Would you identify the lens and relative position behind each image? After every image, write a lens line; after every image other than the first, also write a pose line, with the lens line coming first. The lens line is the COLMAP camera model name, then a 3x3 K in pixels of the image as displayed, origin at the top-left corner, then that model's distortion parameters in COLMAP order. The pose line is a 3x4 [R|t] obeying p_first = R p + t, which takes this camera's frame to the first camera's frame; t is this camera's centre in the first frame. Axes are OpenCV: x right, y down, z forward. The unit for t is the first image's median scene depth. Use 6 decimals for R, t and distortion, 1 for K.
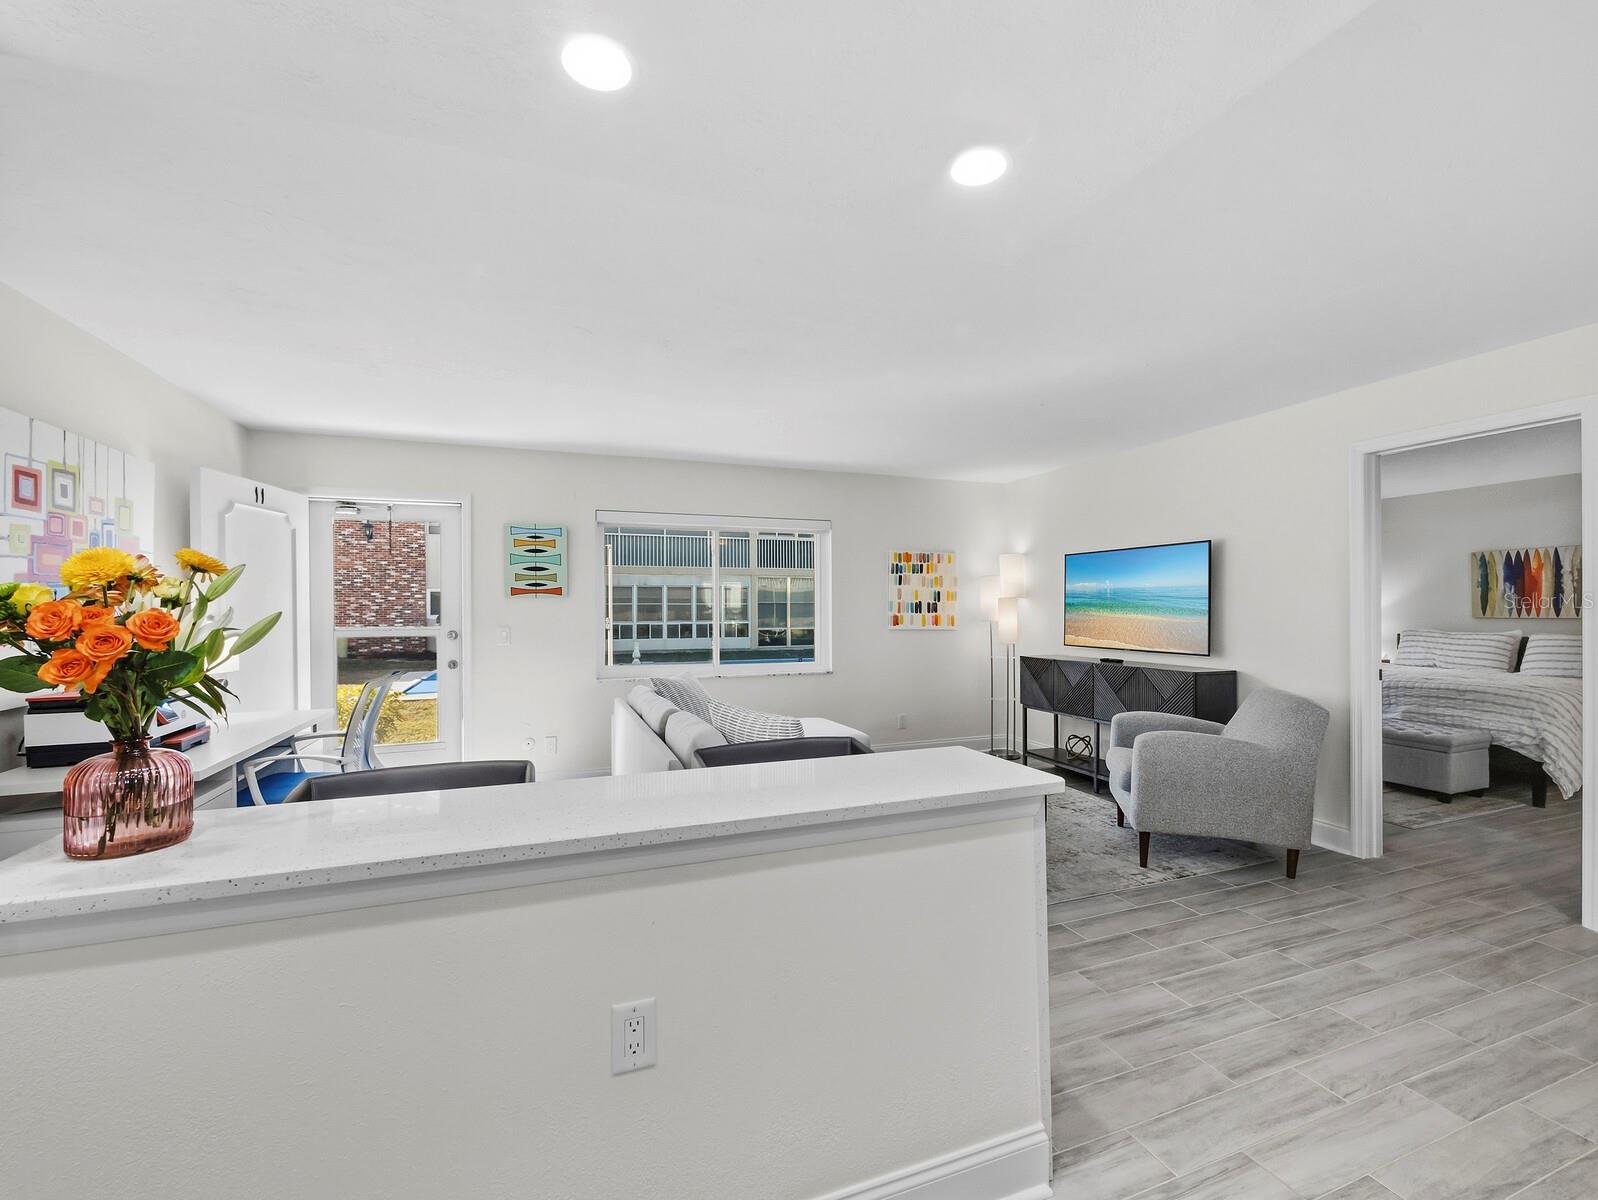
lens RADIAL K [[671.1, 0, 813.4], [0, 671.1, 605.2], [0, 0, 1]] dist [-0.004655, 0.000058]
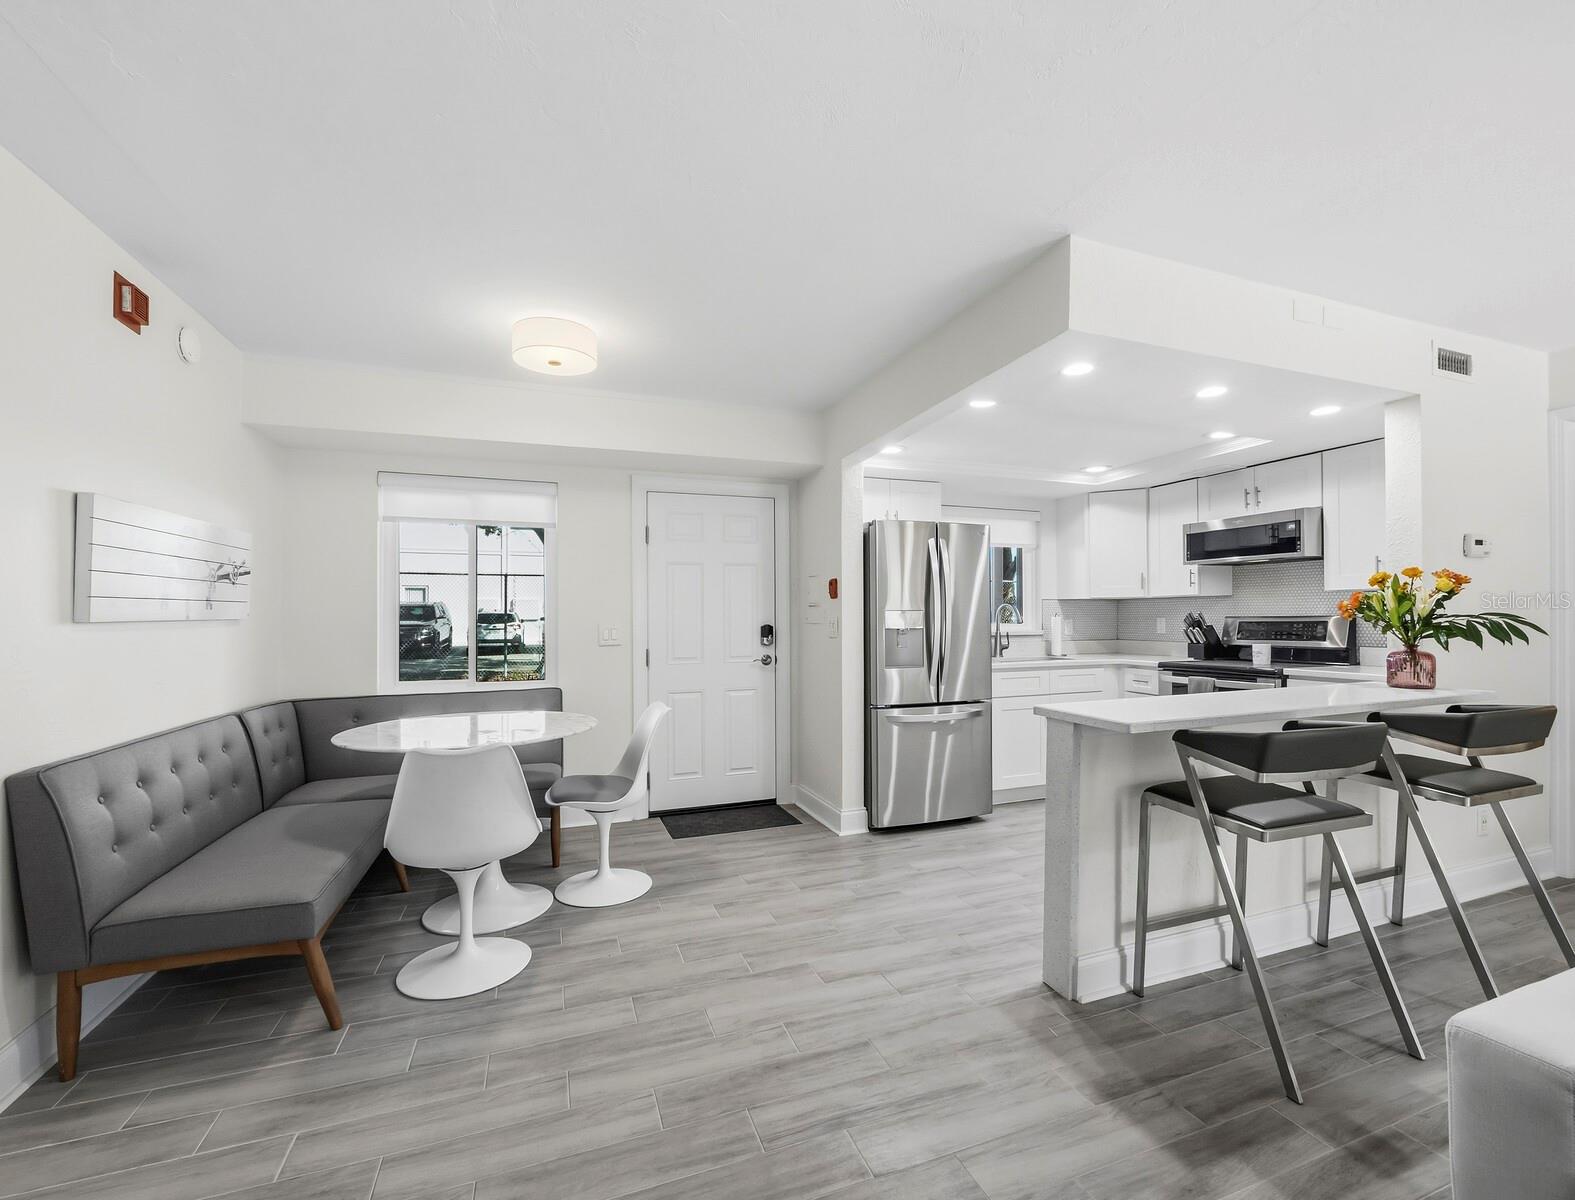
lens RADIAL K [[681.8, 0, 807.1], [0, 681.8, 617.0], [0, 0, 1]] dist [-0.002922, 0.001019]
pose [[-0.999953, 0.006410, 0.007289, 0.276892], [0.006407, 0.999979, -0.000495, 0.016898], [-0.007292, -0.000448, -0.999973, 0.806890]]
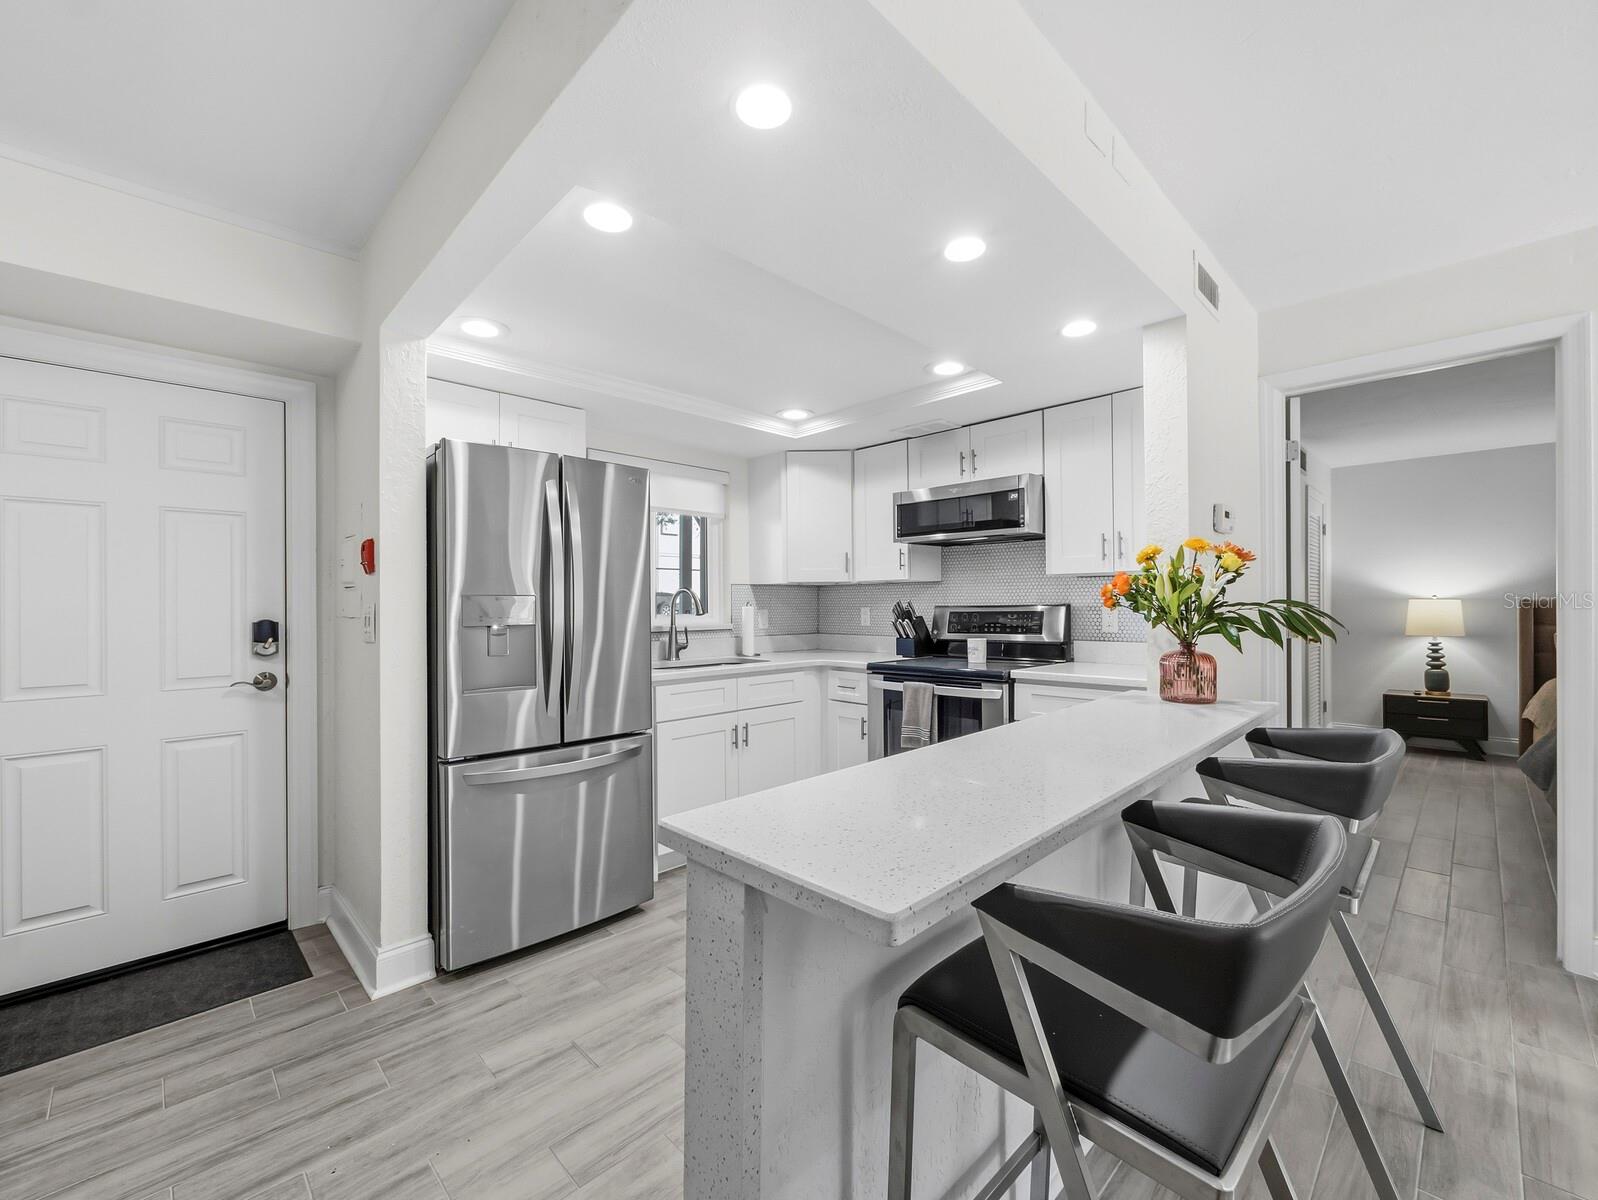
lens RADIAL K [[671.1, 0, 796.4], [0, 671.1, 602.6], [0, 0, 1]] dist [-0.004655, 0.000058]
pose [[-0.921680, 0.004855, -0.387920, 0.157893], [0.007195, 0.999964, -0.004580, 0.018166], [0.387884, -0.007013, -0.921682, 0.516392]]
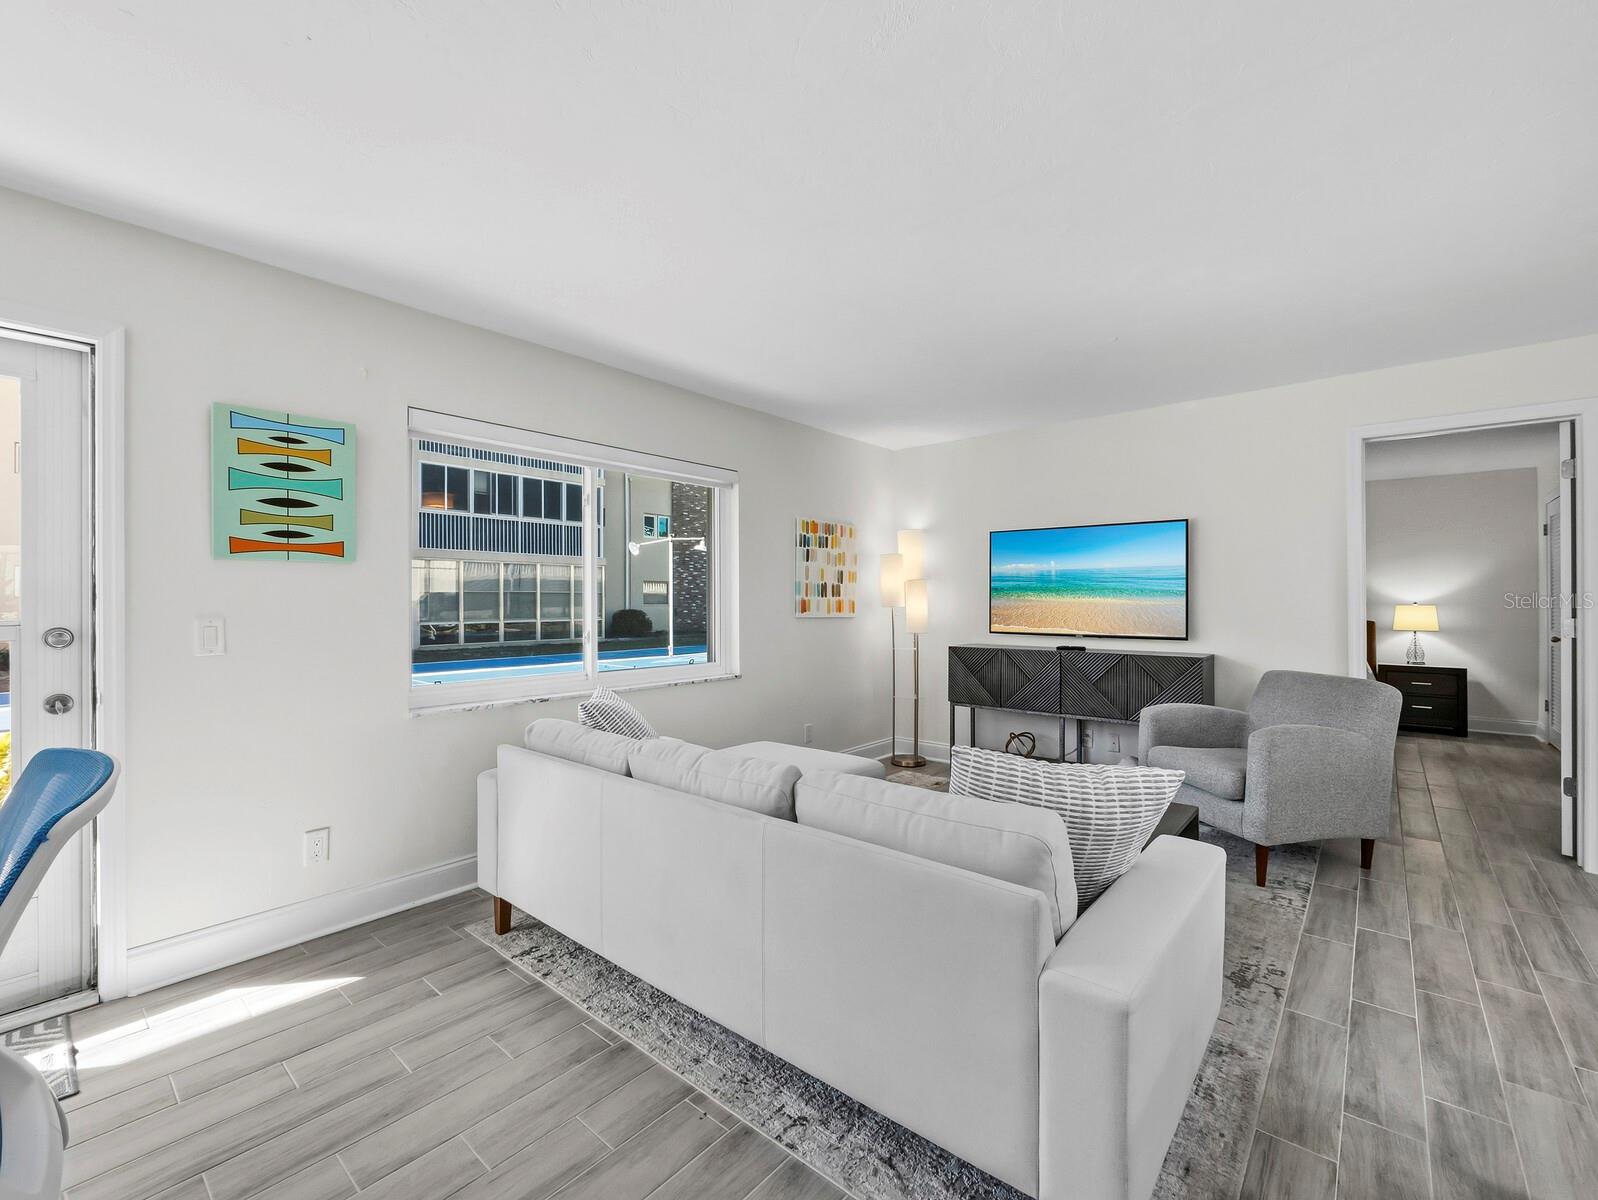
lens RADIAL K [[671.1, 0, 800.6], [0, 671.1, 599.3], [0, 0, 1]] dist [-0.004655, 0.000058]
pose [[0.881440, 0.002631, 0.472289, -0.310936], [-0.003656, 0.999993, 0.001253, 0.016595], [-0.472282, -0.002831, 0.881443, 0.371198]]
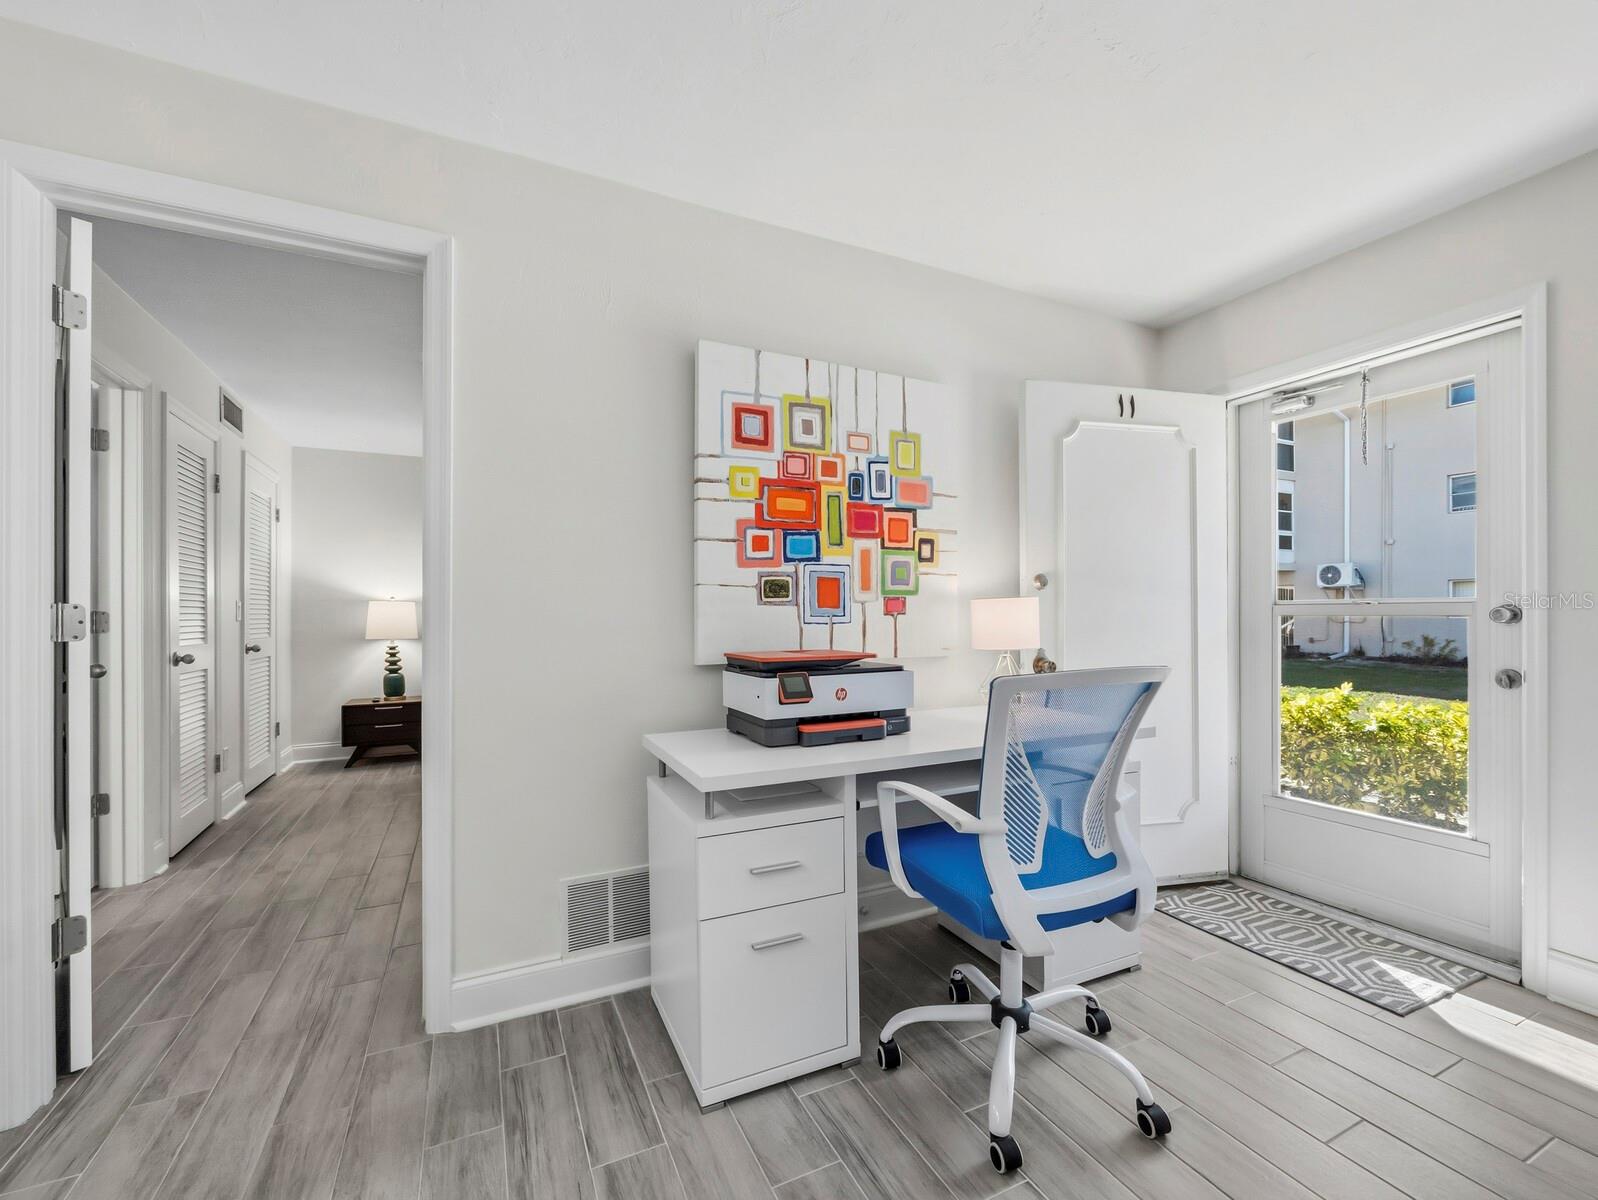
lens RADIAL K [[671.1, 0, 796.6], [0, 671.1, 612.0], [0, 0, 1]] dist [-0.004655, 0.000058]
pose [[0.070945, -0.005265, -0.997466, -0.120495], [0.007771, 0.999959, -0.004725, 0.041447], [0.997450, -0.007416, 0.070983, 0.477910]]
